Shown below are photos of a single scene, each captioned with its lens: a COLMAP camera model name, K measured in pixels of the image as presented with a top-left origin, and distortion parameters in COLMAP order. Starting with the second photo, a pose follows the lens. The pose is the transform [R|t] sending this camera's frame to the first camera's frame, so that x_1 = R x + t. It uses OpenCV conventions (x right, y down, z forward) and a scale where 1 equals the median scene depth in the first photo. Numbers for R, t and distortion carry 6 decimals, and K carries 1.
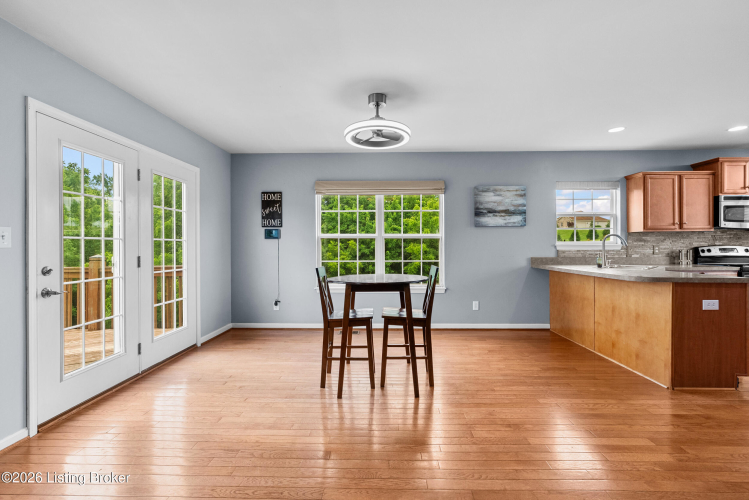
lens RADIAL K [[343.7, 0, 381.6], [0, 343.7, 246.6], [0, 0, 1]] dist [-0.003242, 0.002137]
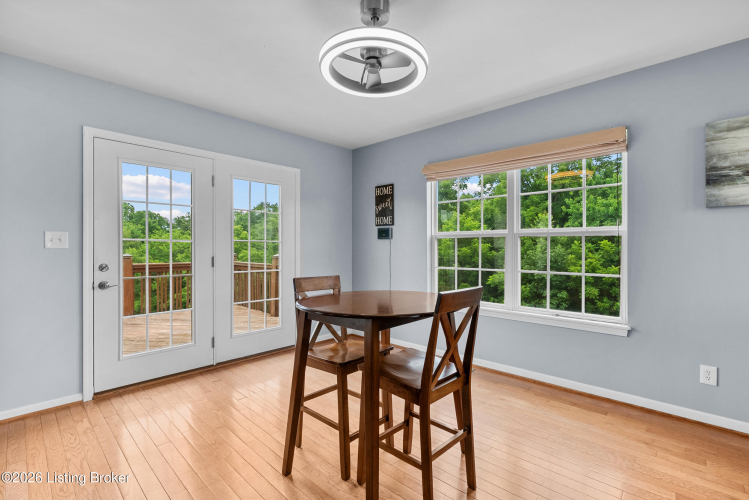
lens RADIAL K [[343.7, 0, 381.0], [0, 343.7, 249.2], [0, 0, 1]] dist [-0.003242, 0.002137]
pose [[0.740496, 0.007915, -0.672014, 0.266576], [-0.004517, 0.999967, 0.006800, -0.002878], [0.672046, -0.002000, 0.740507, 0.359291]]
